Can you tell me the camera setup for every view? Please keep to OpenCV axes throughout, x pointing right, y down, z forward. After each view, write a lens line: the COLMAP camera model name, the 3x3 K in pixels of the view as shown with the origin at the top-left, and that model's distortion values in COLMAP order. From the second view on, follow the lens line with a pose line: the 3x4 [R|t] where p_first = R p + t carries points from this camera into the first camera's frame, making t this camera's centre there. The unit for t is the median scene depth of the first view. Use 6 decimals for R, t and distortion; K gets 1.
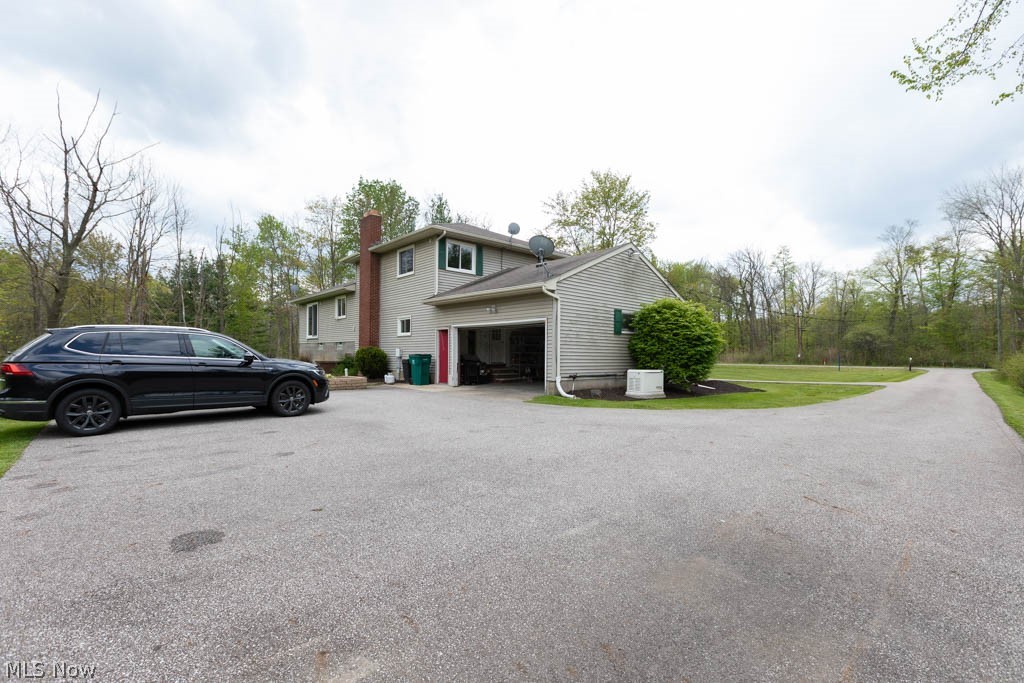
lens RADIAL K [[456.1, 0, 514.5], [0, 456.1, 345.7], [0, 0, 1]] dist [-0.001396, -0.000084]
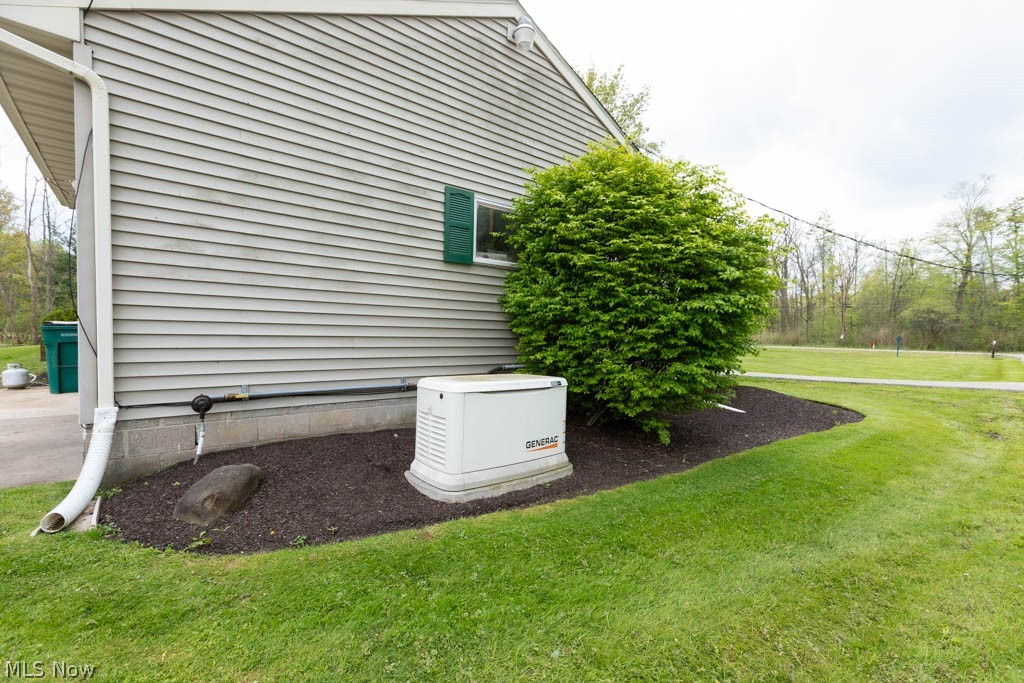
lens RADIAL K [[456.1, 0, 514.5], [0, 456.1, 345.7], [0, 0, 1]] dist [-0.001396, -0.000084]
pose [[0.998995, 0.009697, -0.043764, 0.064658], [-0.007660, 0.998890, 0.046475, 0.004379], [0.044167, -0.046093, 0.997960, 0.151572]]
